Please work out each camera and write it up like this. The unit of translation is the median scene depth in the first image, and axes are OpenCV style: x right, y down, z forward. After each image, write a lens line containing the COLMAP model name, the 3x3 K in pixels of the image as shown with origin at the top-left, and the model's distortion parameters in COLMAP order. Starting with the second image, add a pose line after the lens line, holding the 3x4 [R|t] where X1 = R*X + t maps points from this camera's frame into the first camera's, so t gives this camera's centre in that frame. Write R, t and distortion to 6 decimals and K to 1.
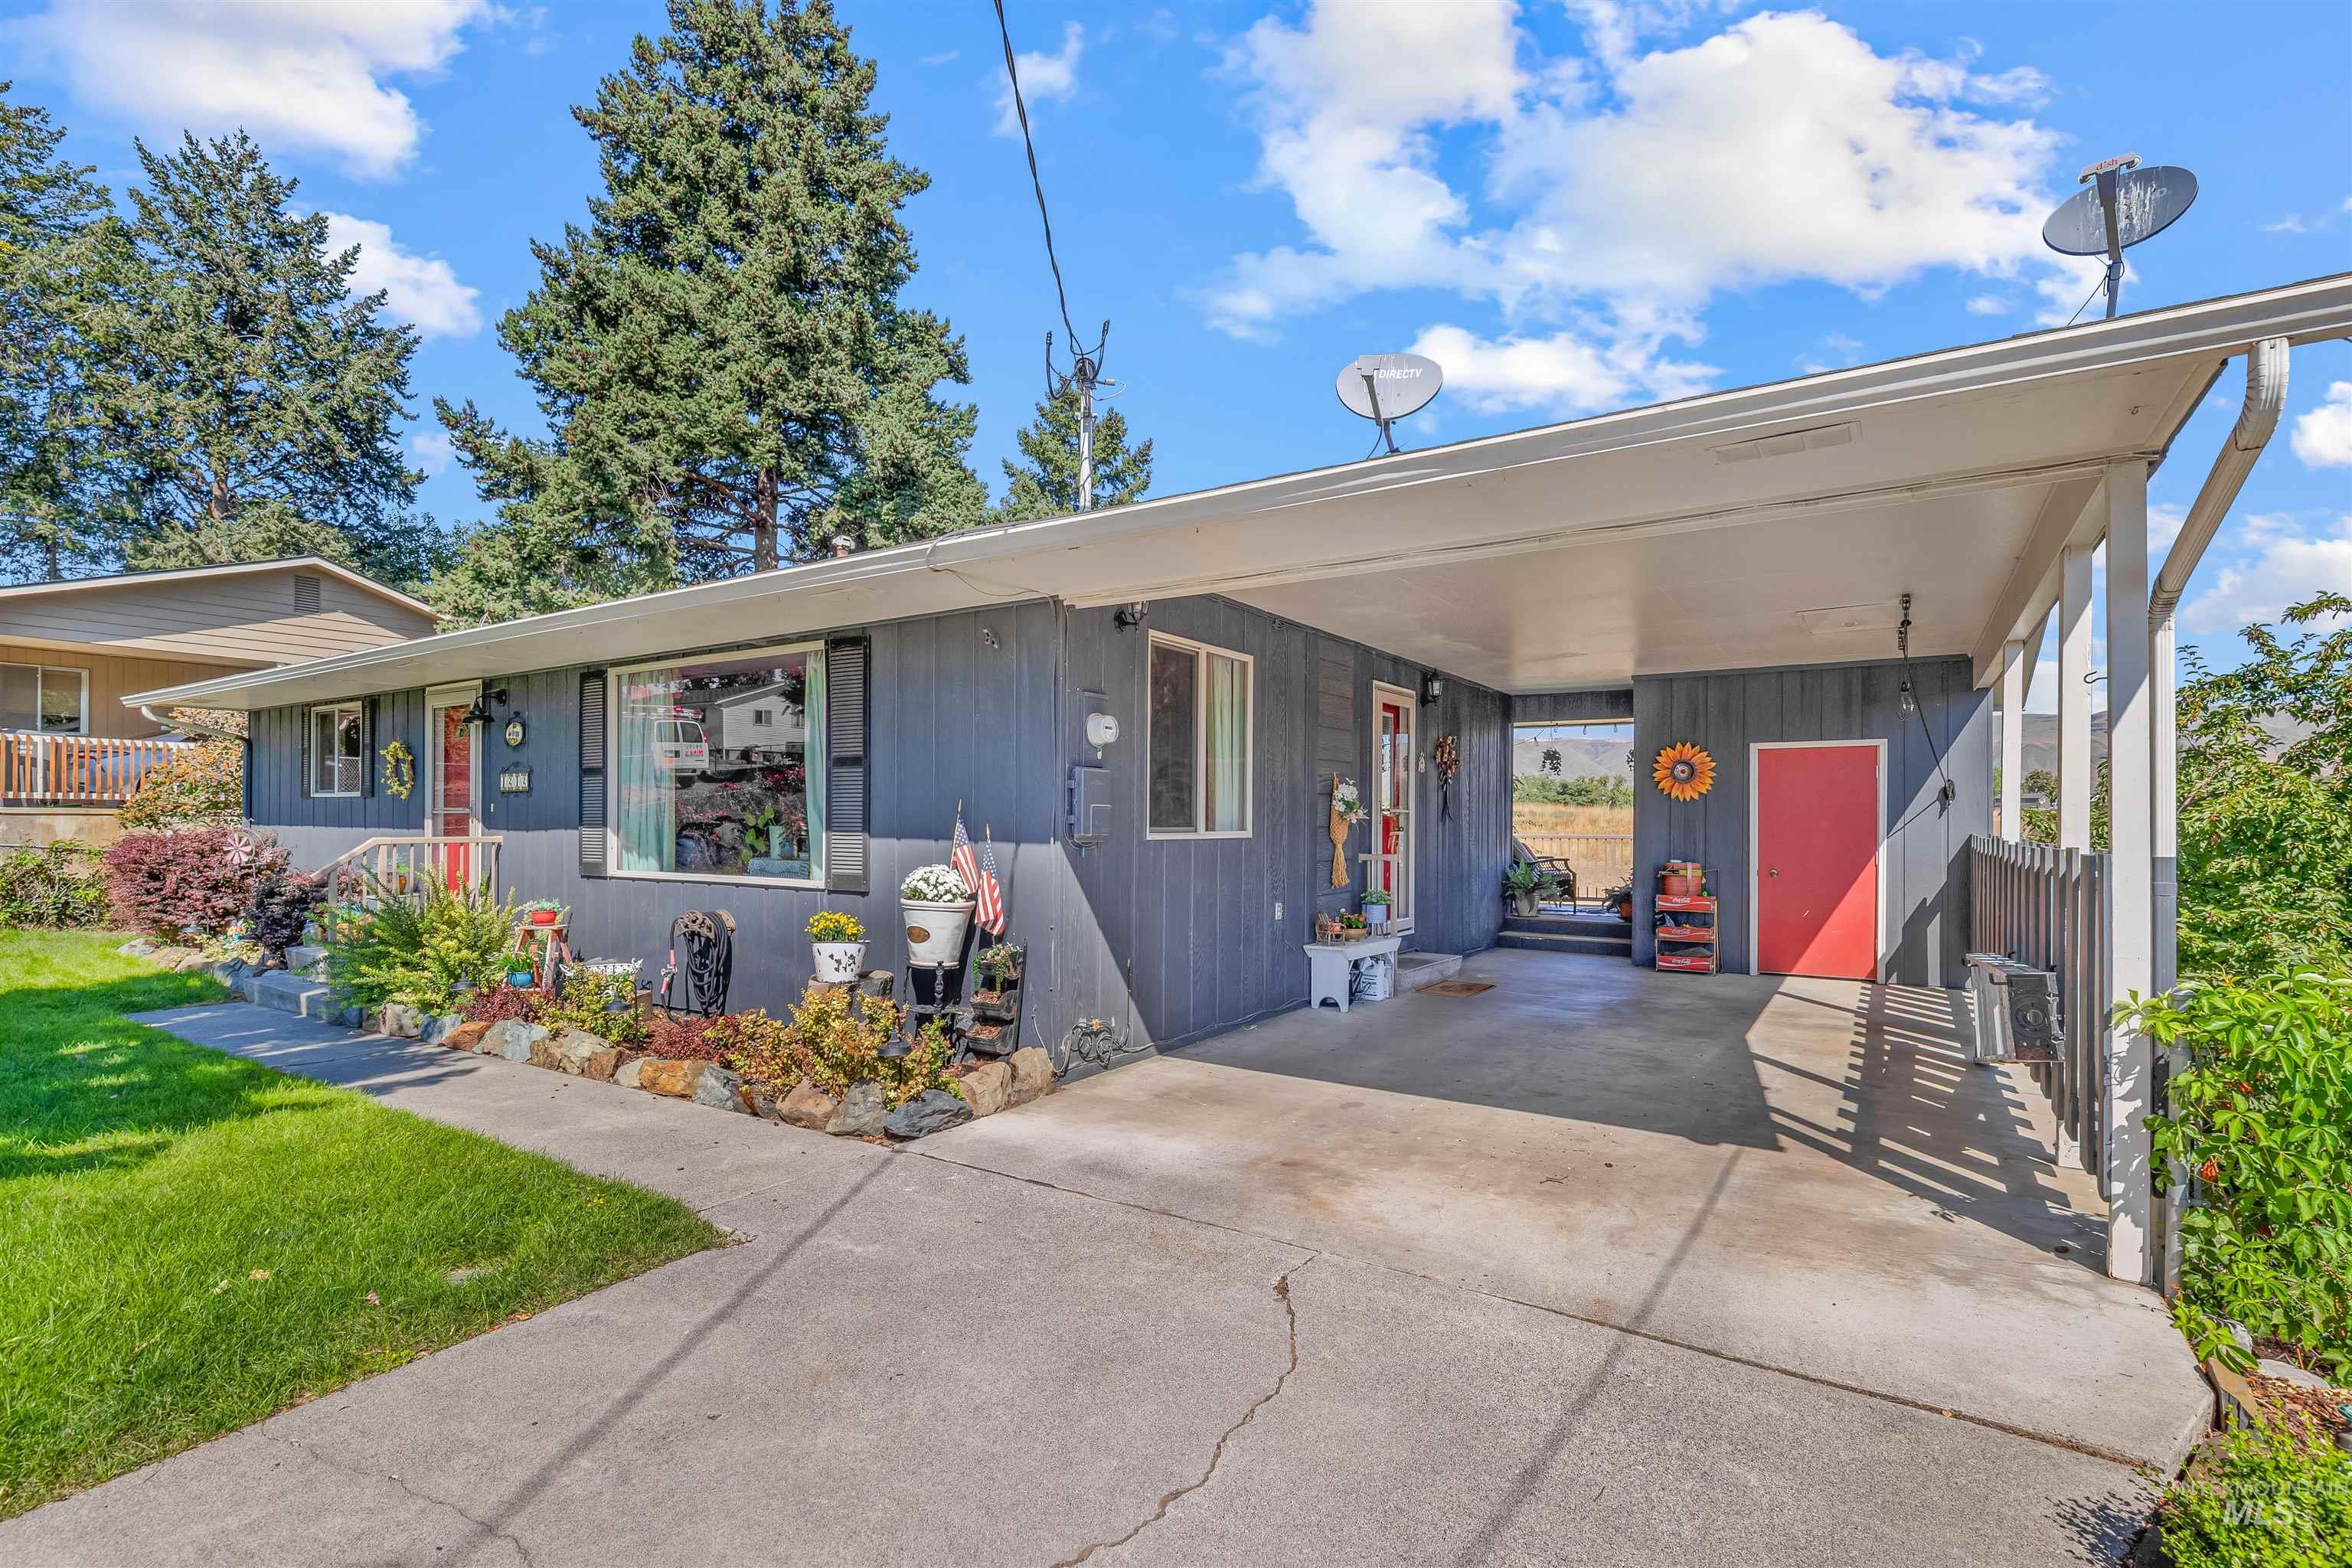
lens RADIAL K [[1081.7, 0, 1184.7], [0, 1081.7, 808.3], [0, 0, 1]] dist [-0.000412, 0.000462]
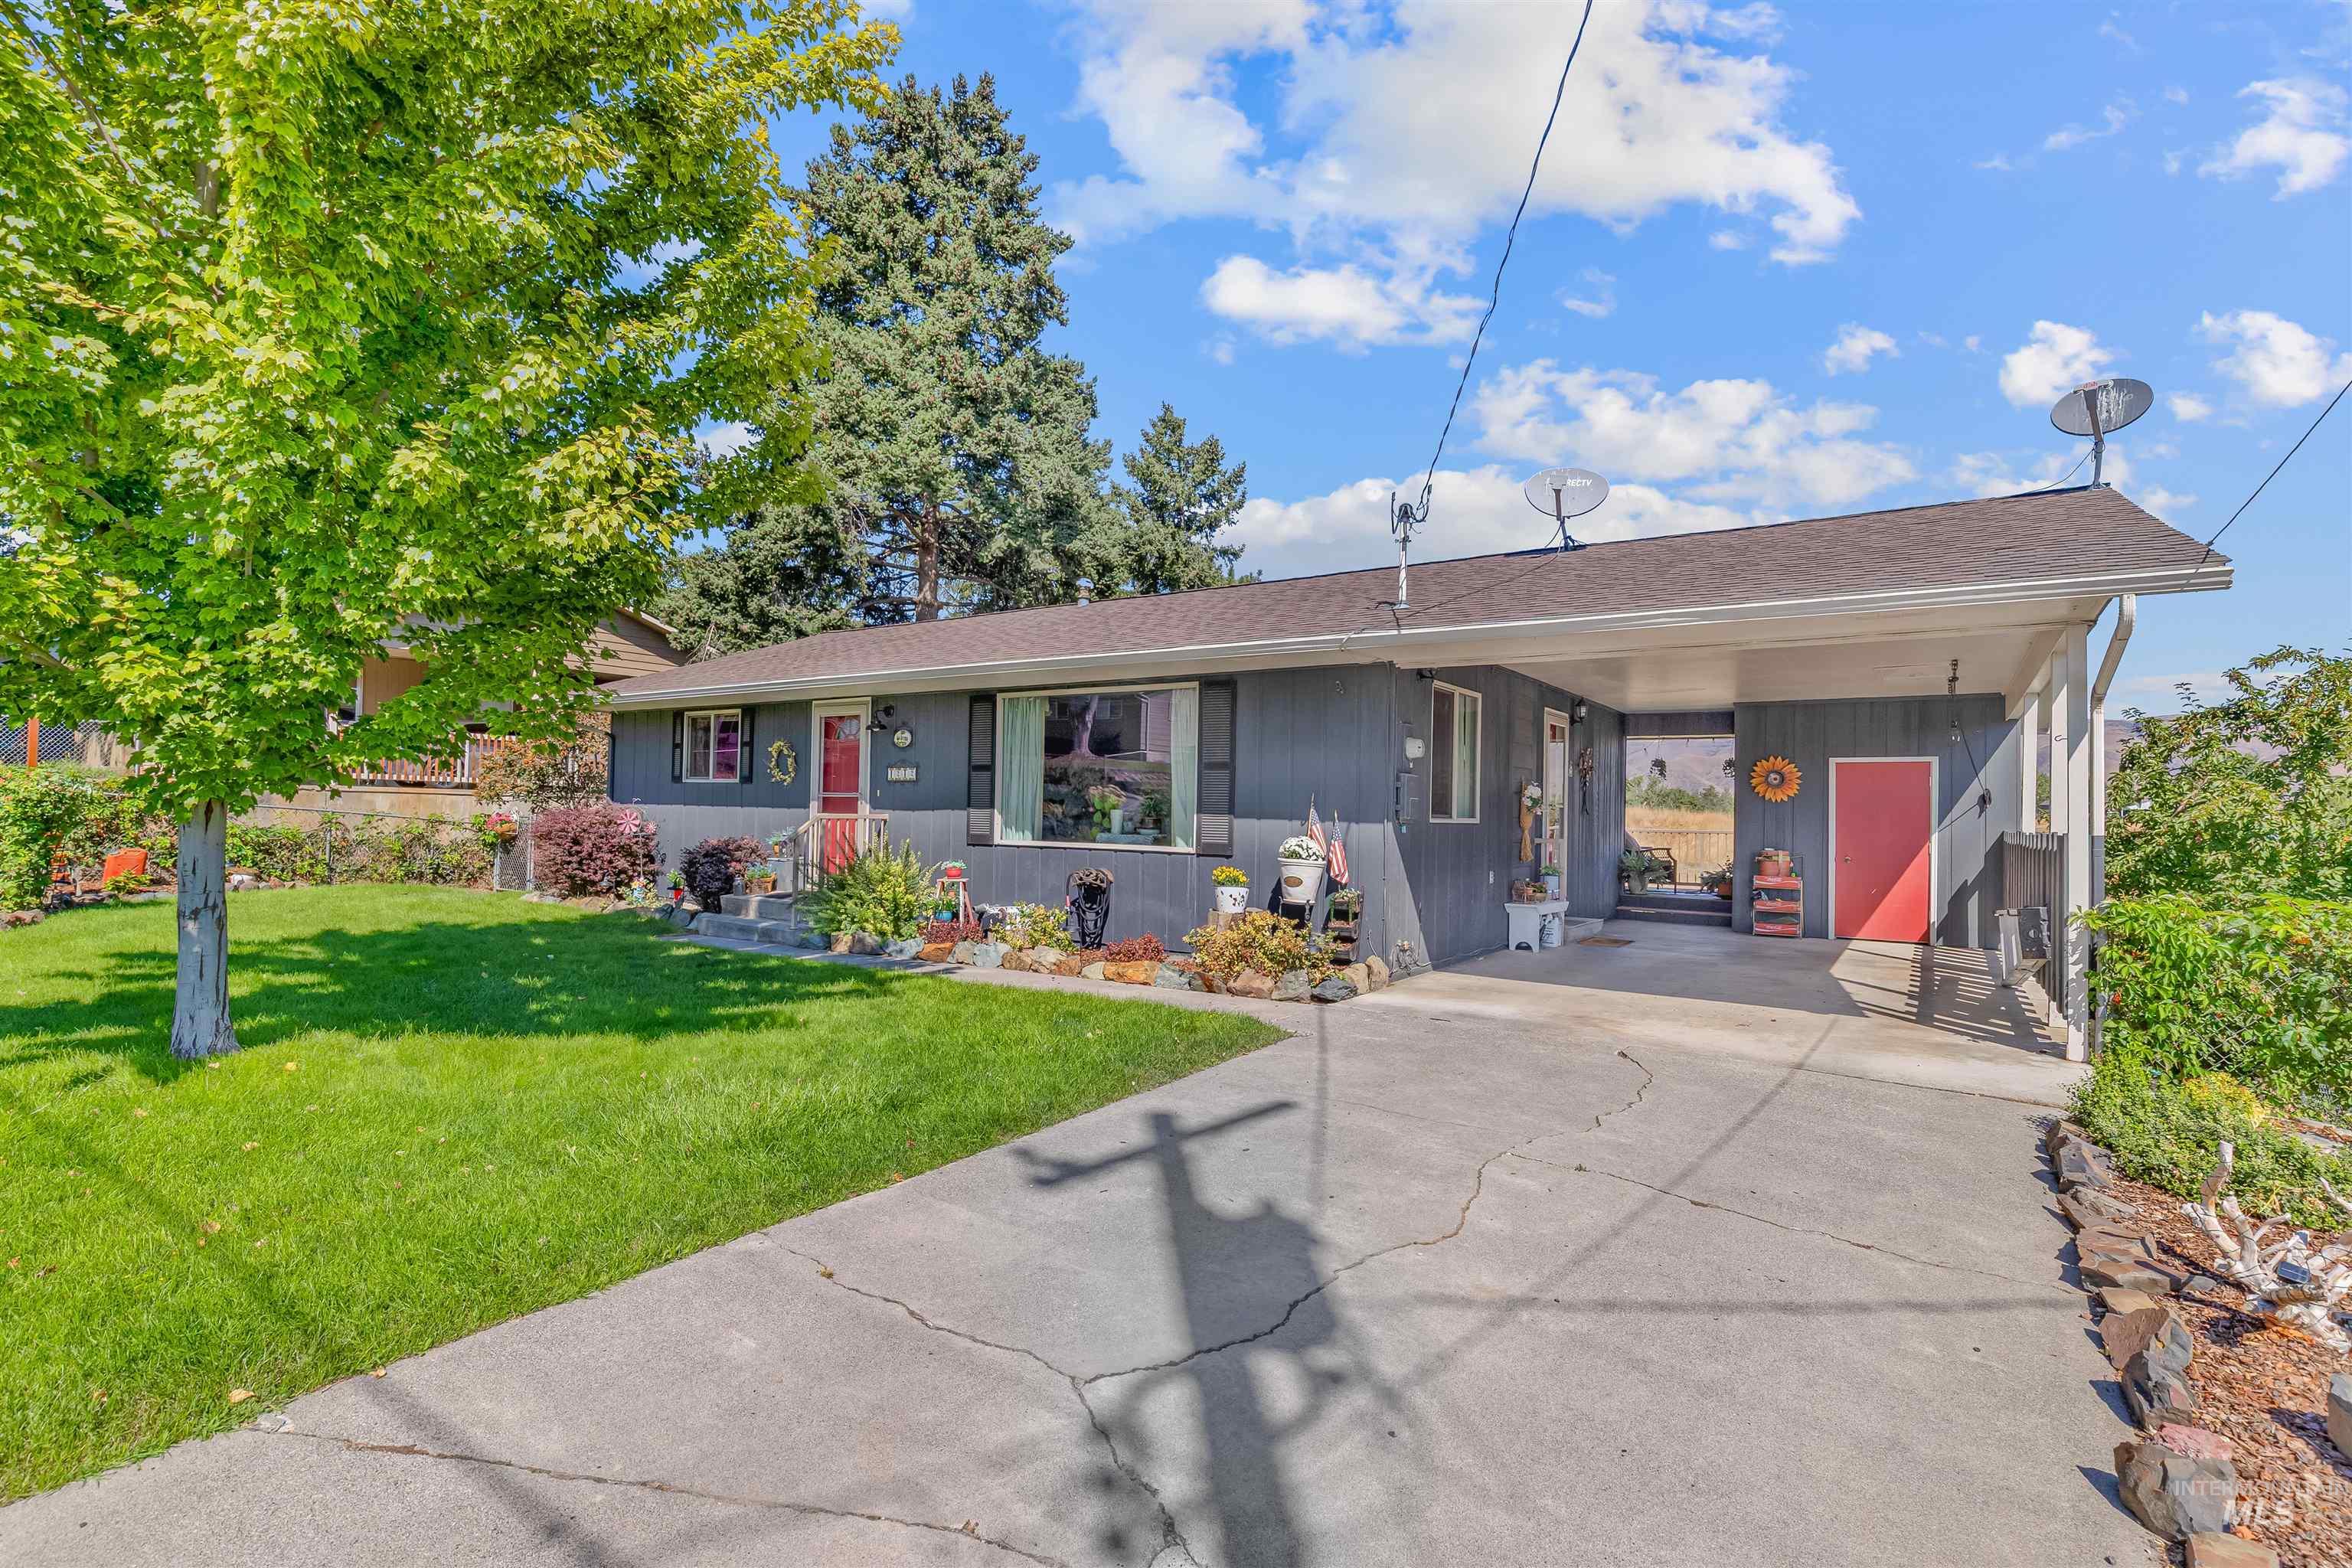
lens RADIAL K [[1105.7, 0, 1176.0], [0, 1105.7, 784.0], [0, 0, 1]] dist [-0.001511, -0.000031]
pose [[0.999656, 0.015305, -0.021306, -0.205266], [-0.015663, 0.999737, -0.016726, 0.004437], [0.021045, 0.017054, 0.999633, -0.299628]]
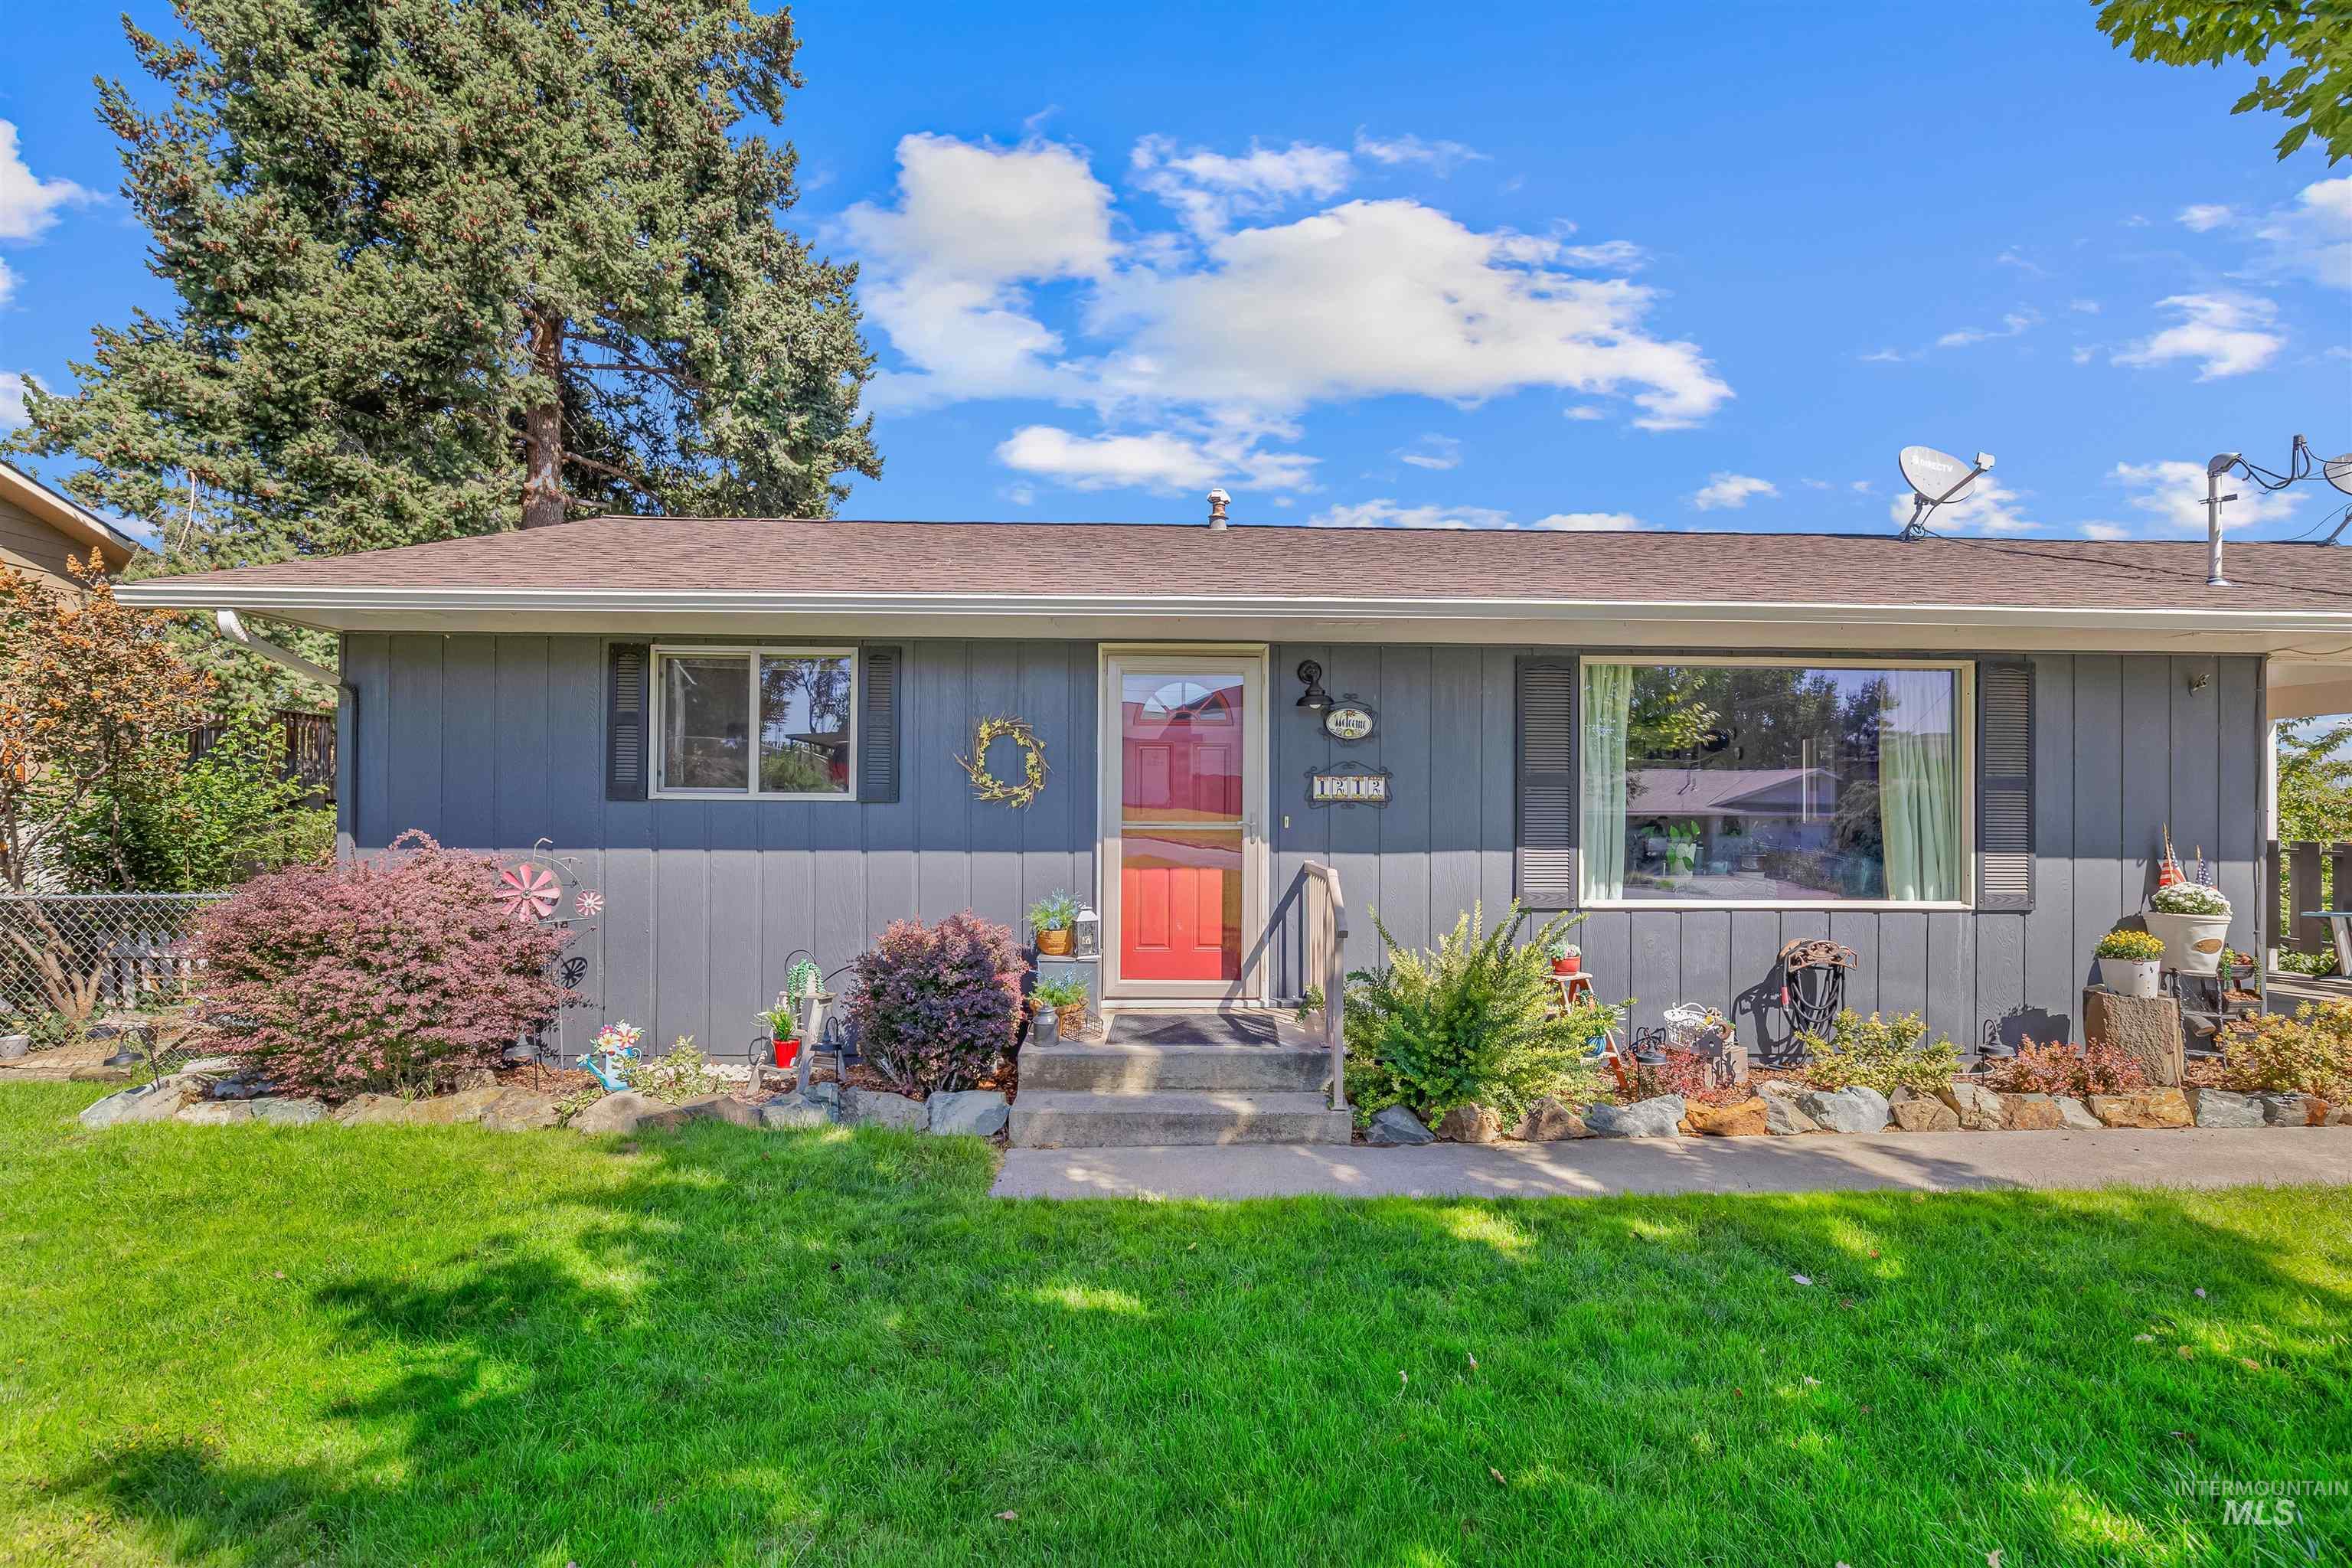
lens RADIAL K [[1105.7, 0, 1176.0], [0, 1105.7, 784.0], [0, 0, 1]] dist [-0.001511, -0.000031]
pose [[0.816116, 0.020157, 0.577537, -0.946880], [-0.008710, 0.999707, -0.022583, -0.007614], [-0.577823, 0.013400, 0.816052, 0.370472]]
